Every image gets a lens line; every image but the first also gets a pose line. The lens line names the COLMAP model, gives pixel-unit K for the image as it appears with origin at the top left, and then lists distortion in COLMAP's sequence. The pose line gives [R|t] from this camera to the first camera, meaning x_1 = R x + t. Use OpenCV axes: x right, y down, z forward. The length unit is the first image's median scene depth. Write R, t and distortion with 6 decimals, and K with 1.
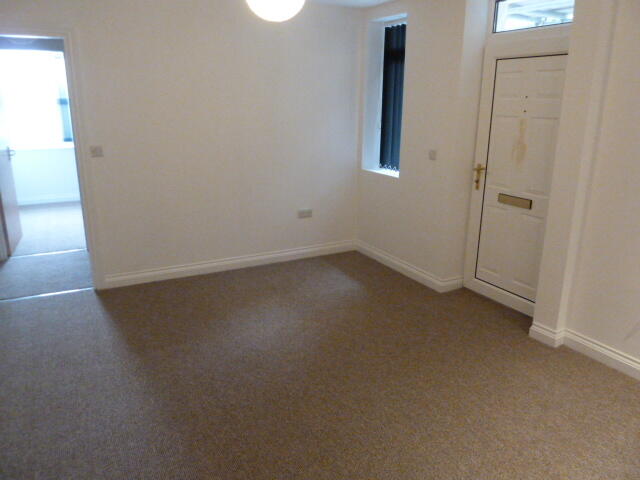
lens RADIAL K [[482.9, 0, 324.5], [0, 482.9, 232.6], [0, 0, 1]] dist [-0.005033, -0.001096]
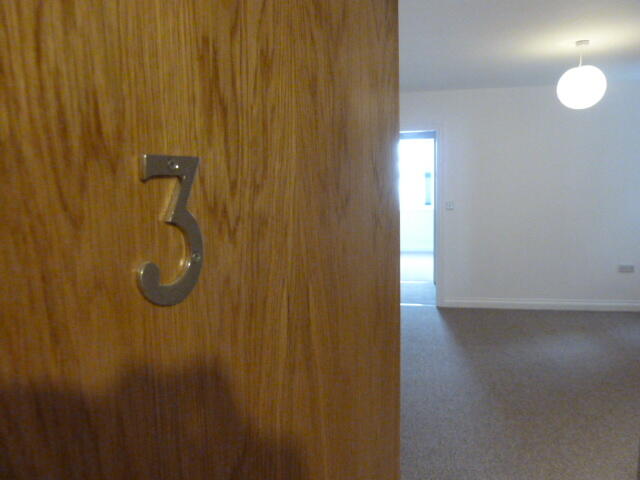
lens RADIAL K [[482.9, 0, 324.5], [0, 482.9, 232.6], [0, 0, 1]] dist [-0.005033, -0.001096]
pose [[0.771094, 0.043652, -0.635223, 0.128281], [-0.133935, 0.986446, -0.094796, 0.078756], [0.622475, 0.158175, 0.766489, -0.259686]]
